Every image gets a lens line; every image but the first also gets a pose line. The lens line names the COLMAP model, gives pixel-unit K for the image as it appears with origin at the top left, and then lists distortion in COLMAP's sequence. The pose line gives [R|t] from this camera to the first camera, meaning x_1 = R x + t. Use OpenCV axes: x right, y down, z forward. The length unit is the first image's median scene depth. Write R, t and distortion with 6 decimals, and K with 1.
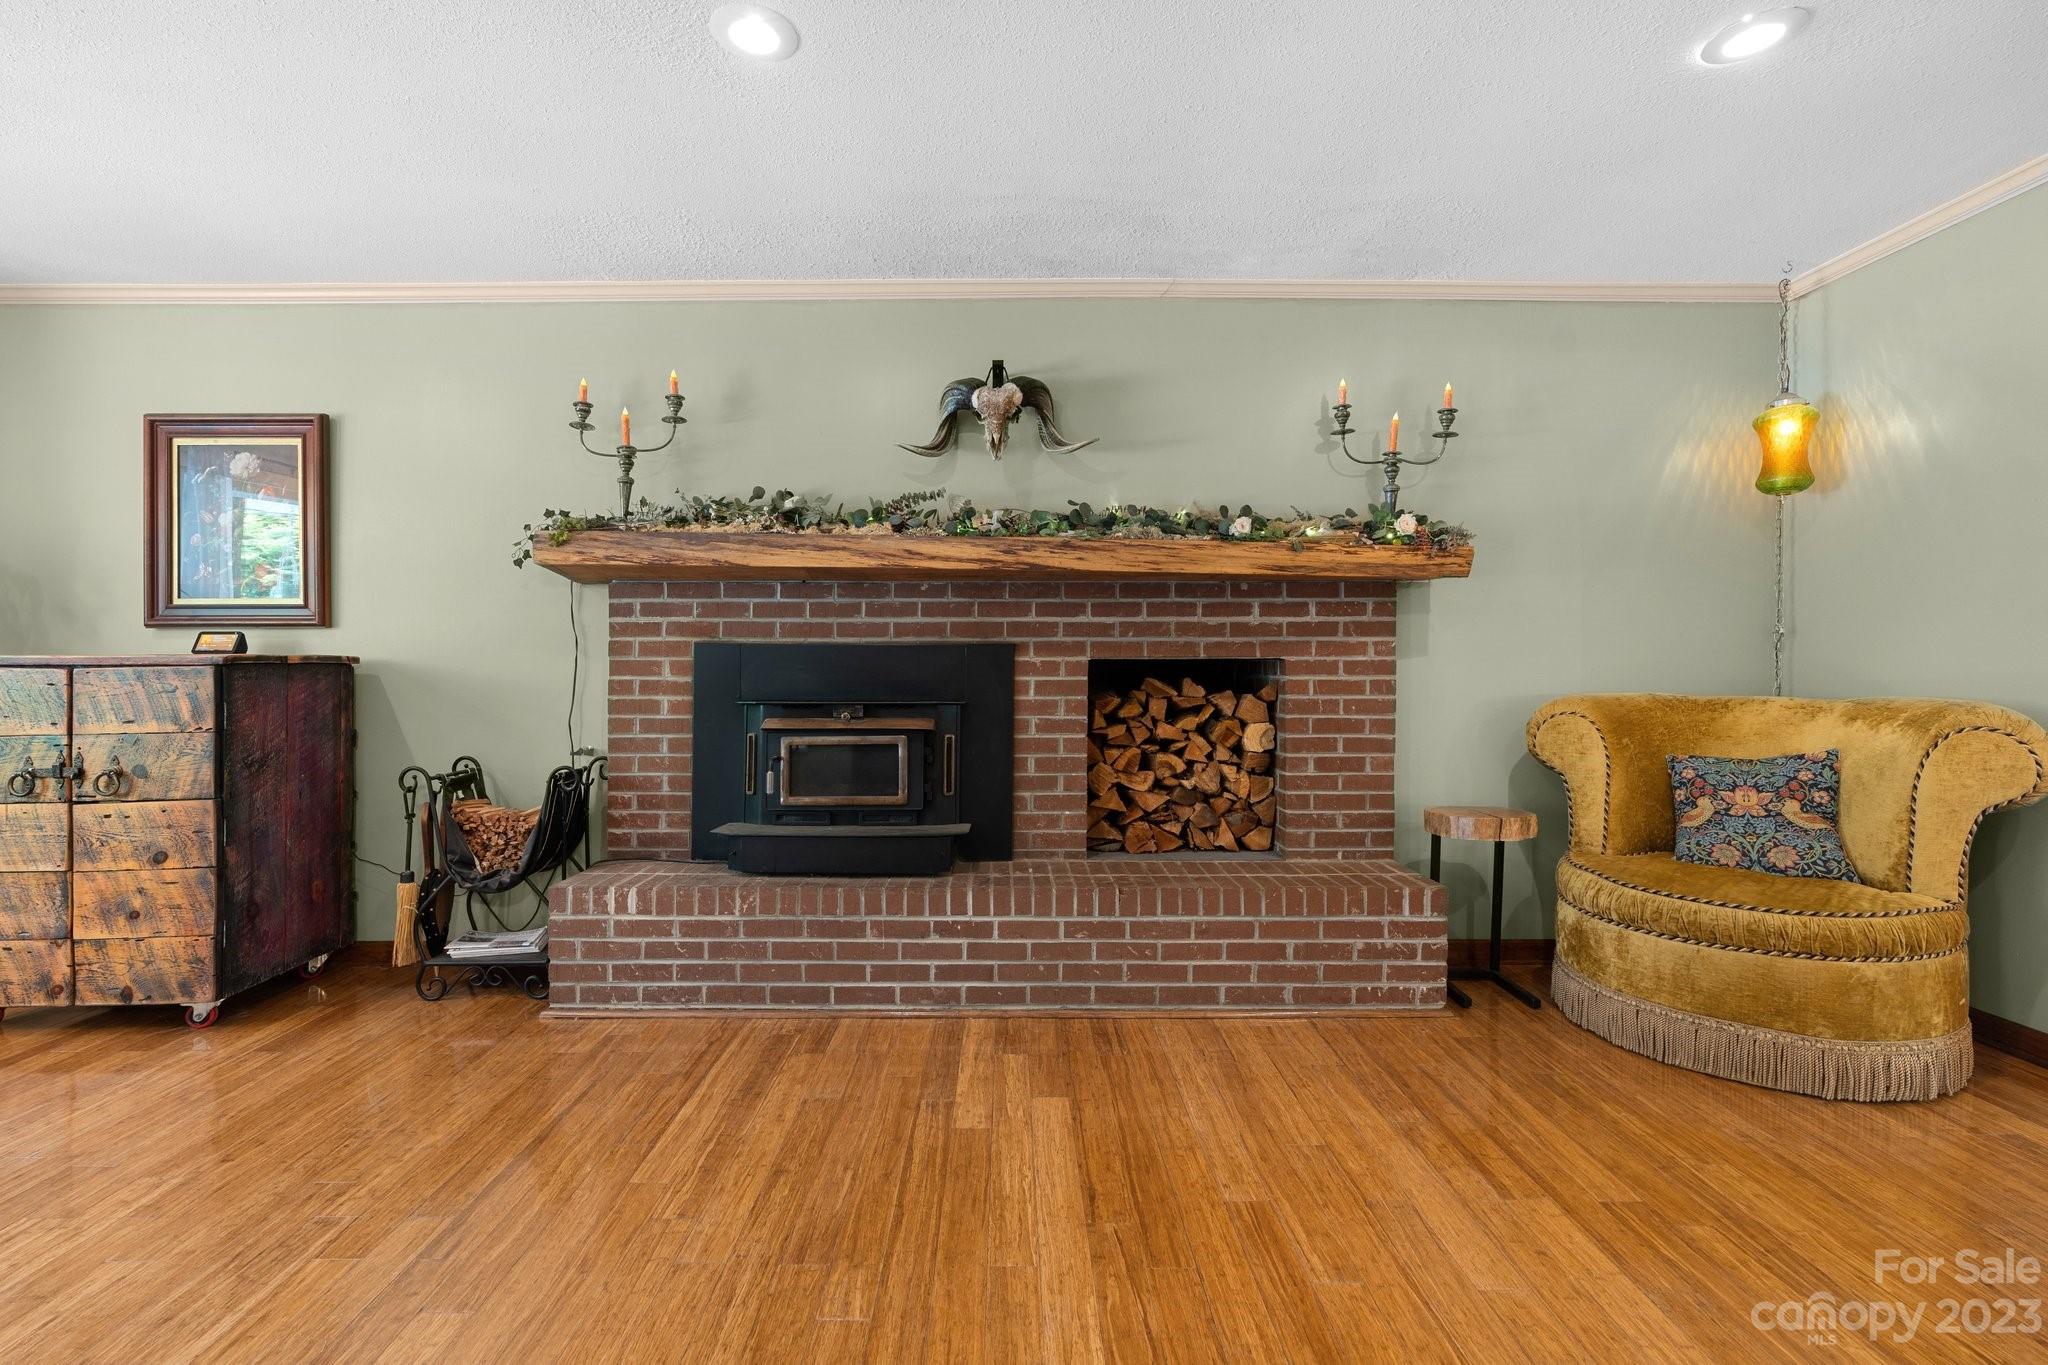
lens RADIAL K [[925.9, 0, 1030.9], [0, 925.9, 676.5], [0, 0, 1]] dist [-0.004012, 0.000154]
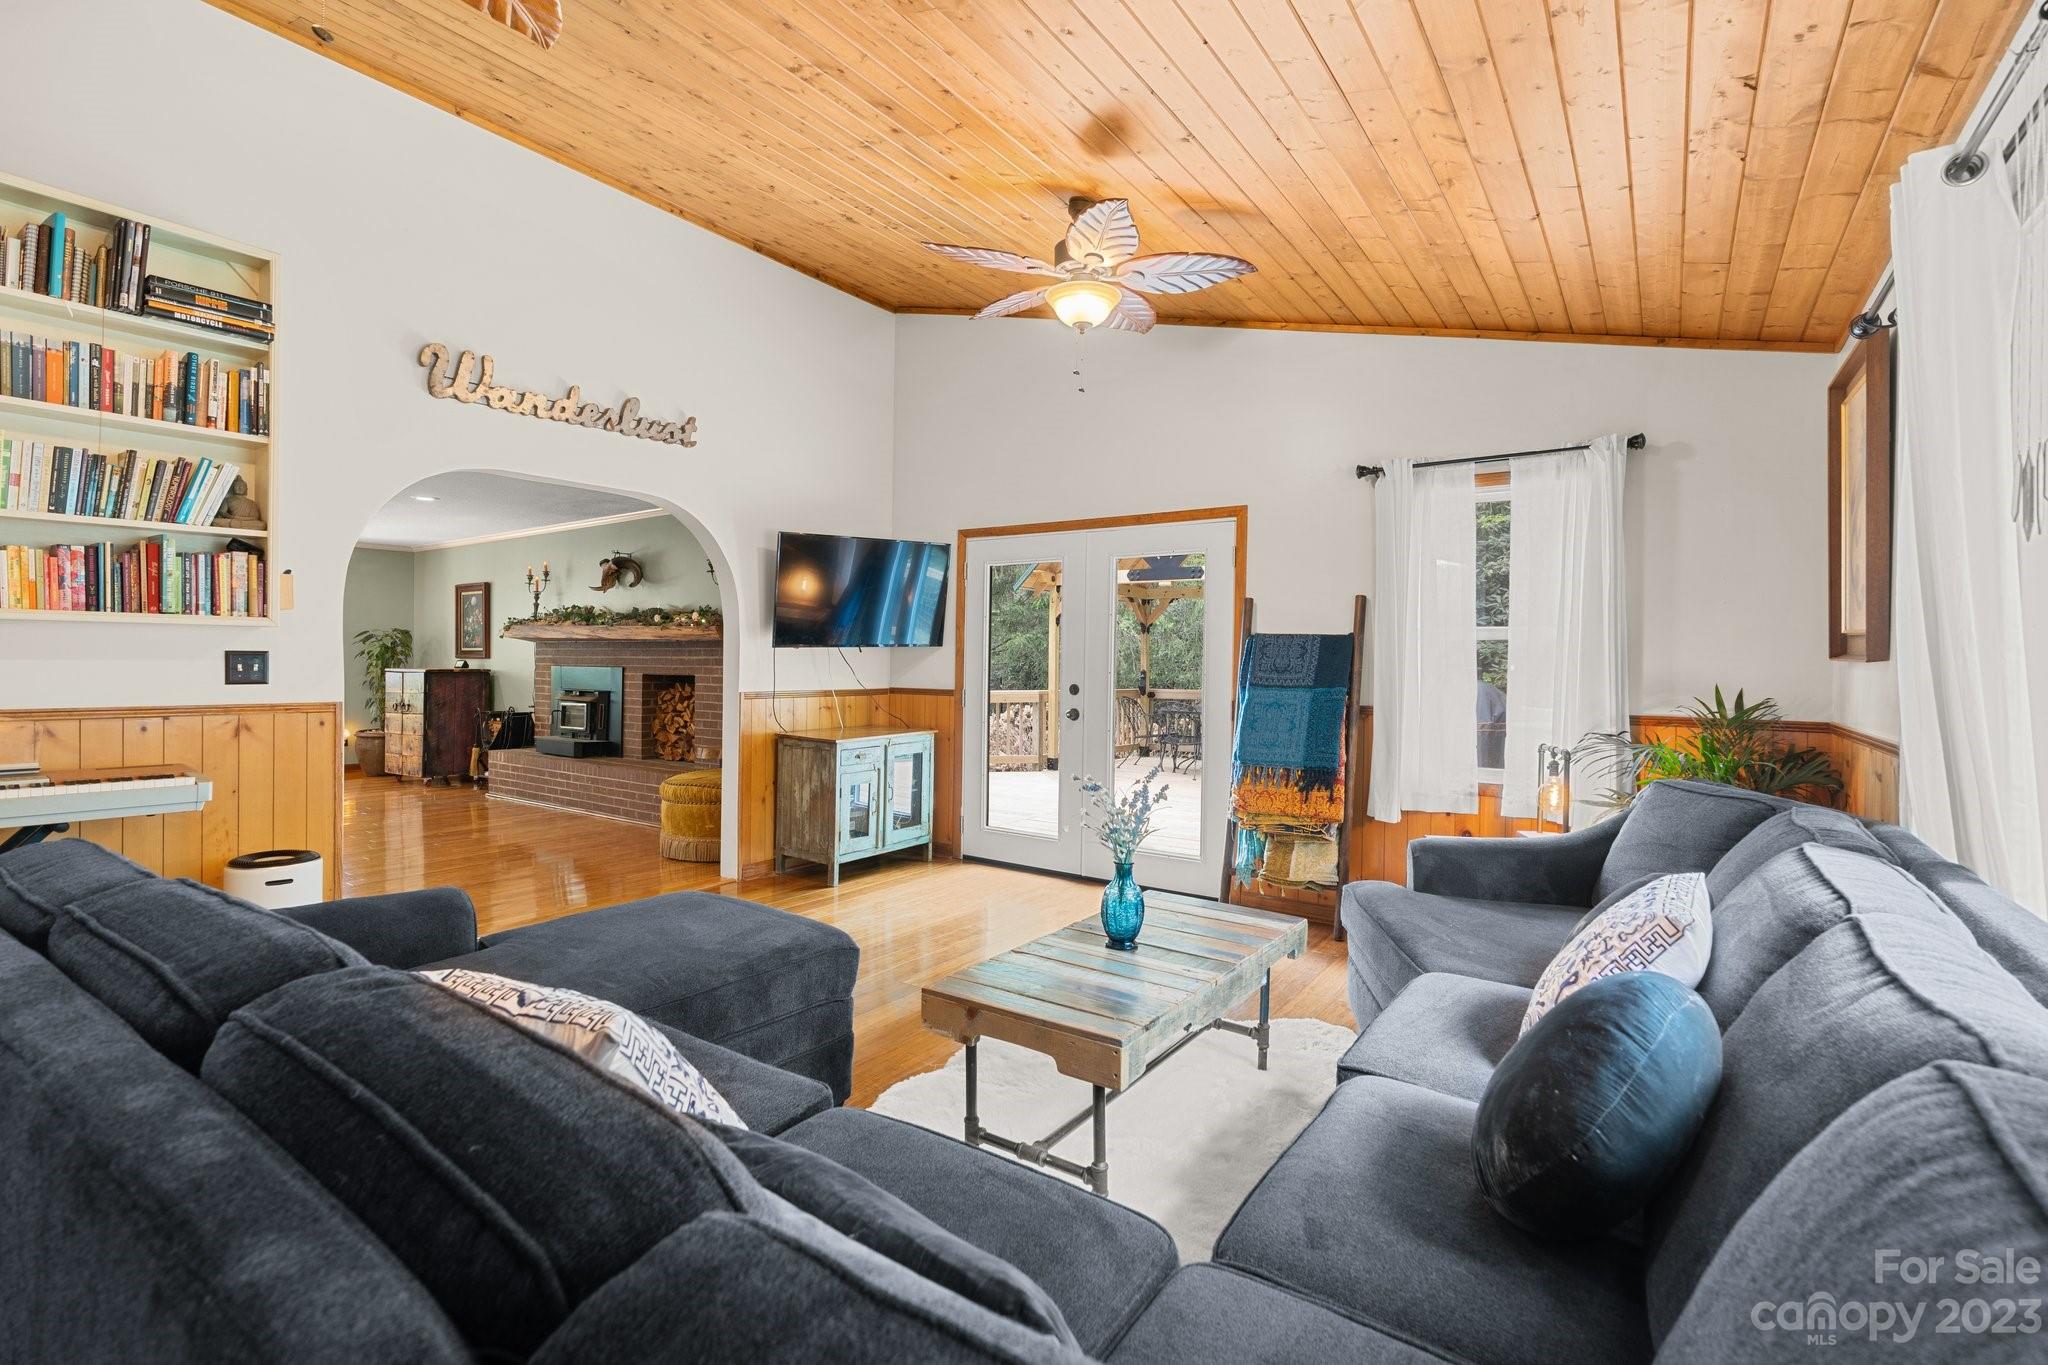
lens RADIAL K [[925.9, 0, 1030.9], [0, 925.9, 676.5], [0, 0, 1]] dist [-0.004012, 0.000154]
pose [[0.818603, 0.016338, -0.574128, 2.321184], [-0.016504, 0.999852, 0.004922, -0.042938], [0.574123, 0.005446, 0.818751, -0.363264]]
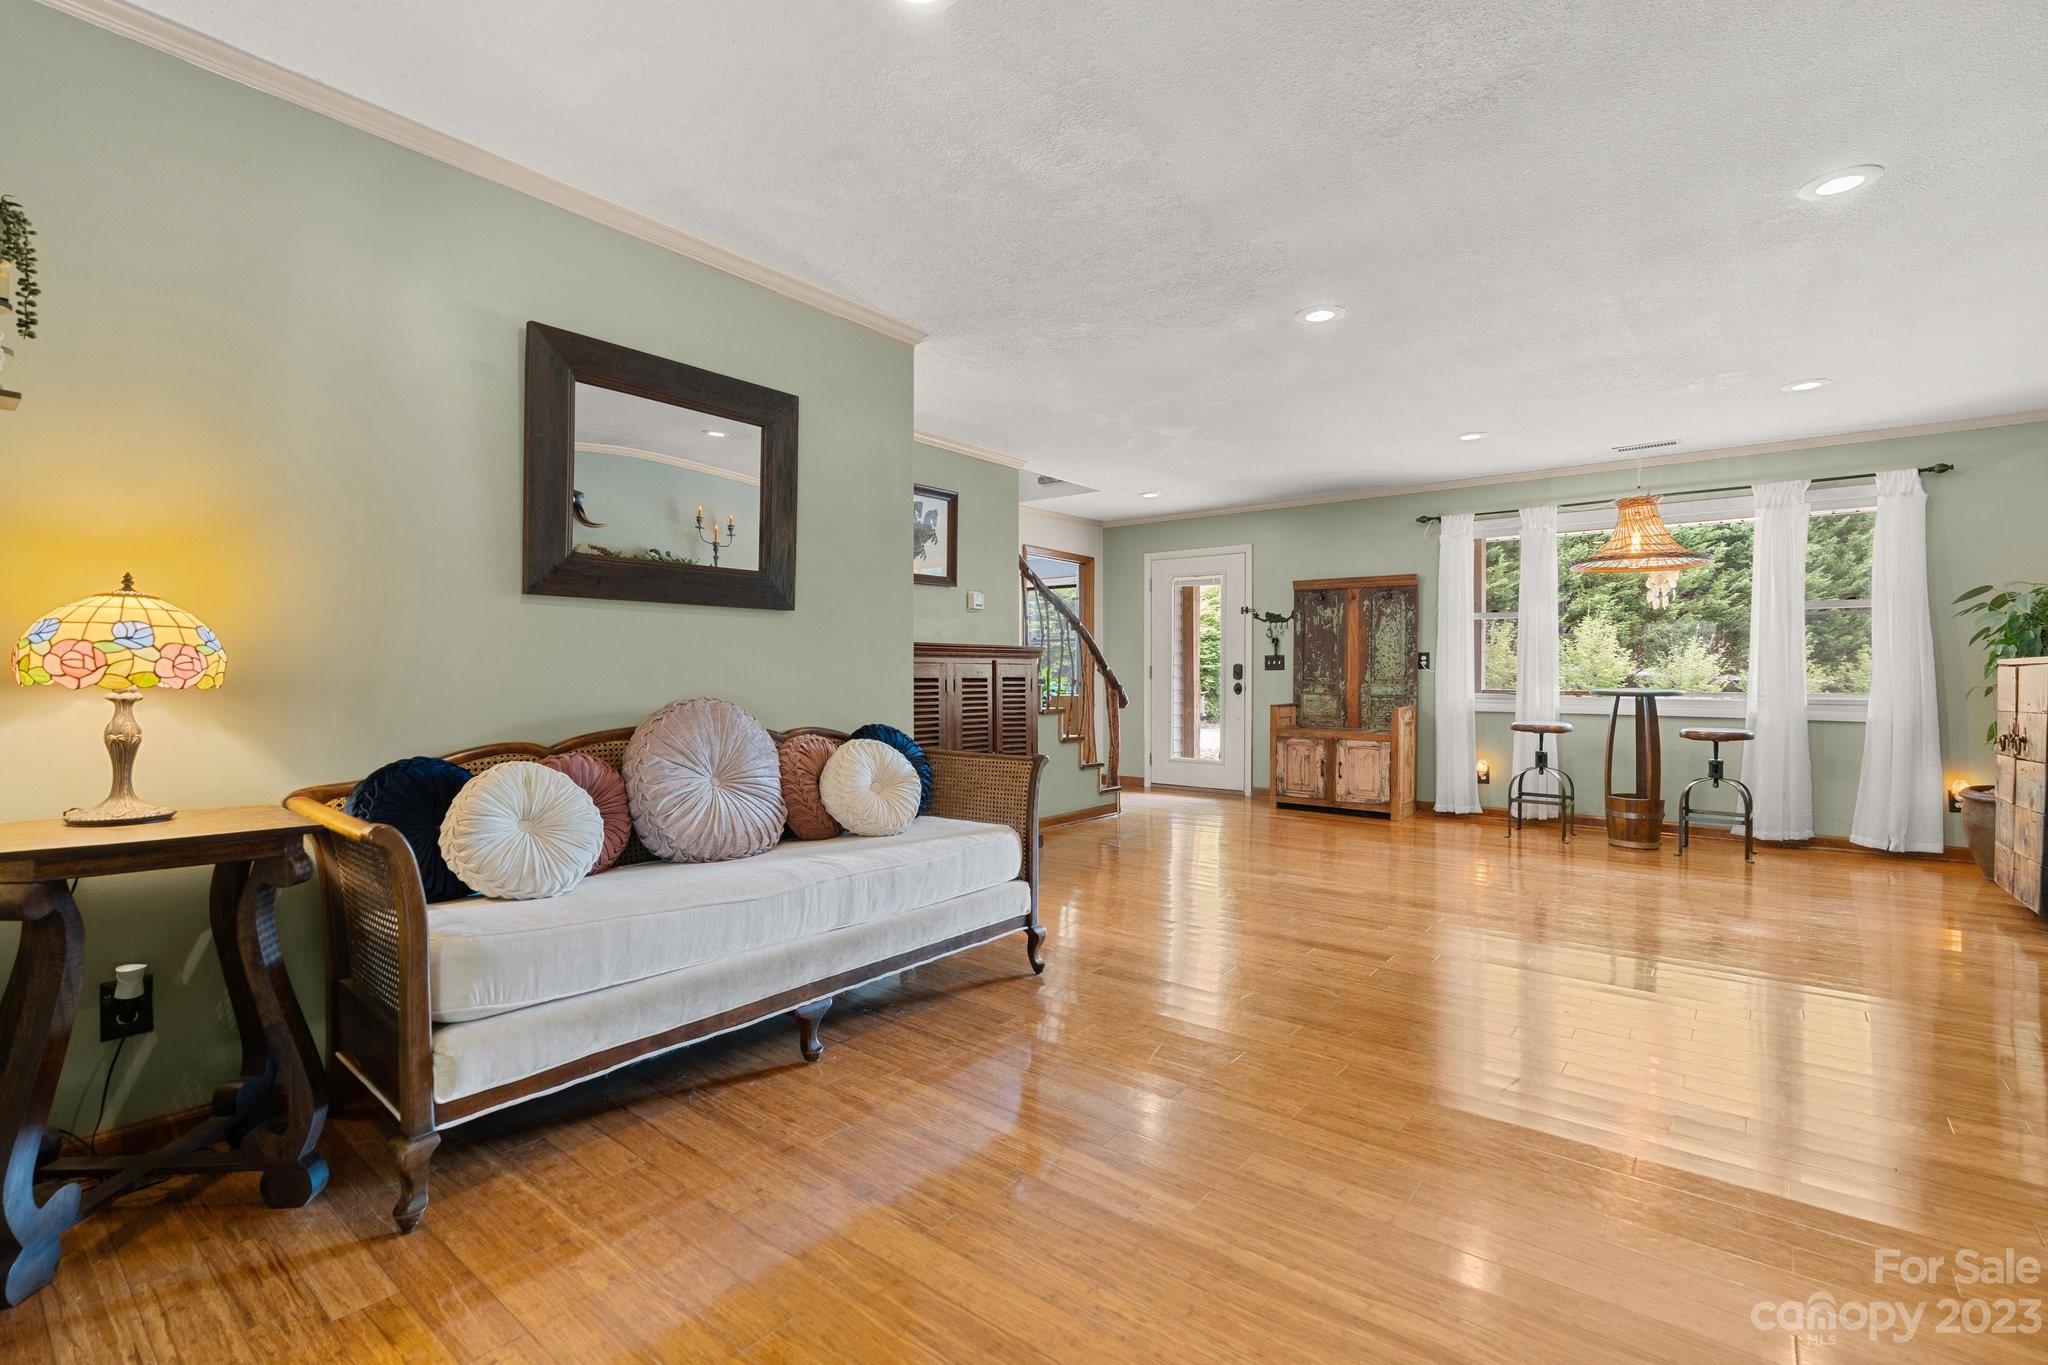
lens RADIAL K [[925.9, 0, 1030.9], [0, 925.9, 676.5], [0, 0, 1]] dist [-0.004012, 0.000154]
pose [[-0.618671, 0.001974, -0.785648, 0.948323], [-0.007238, 0.999940, 0.008212, 0.003342], [0.785617, 0.010767, -0.618620, 0.568242]]
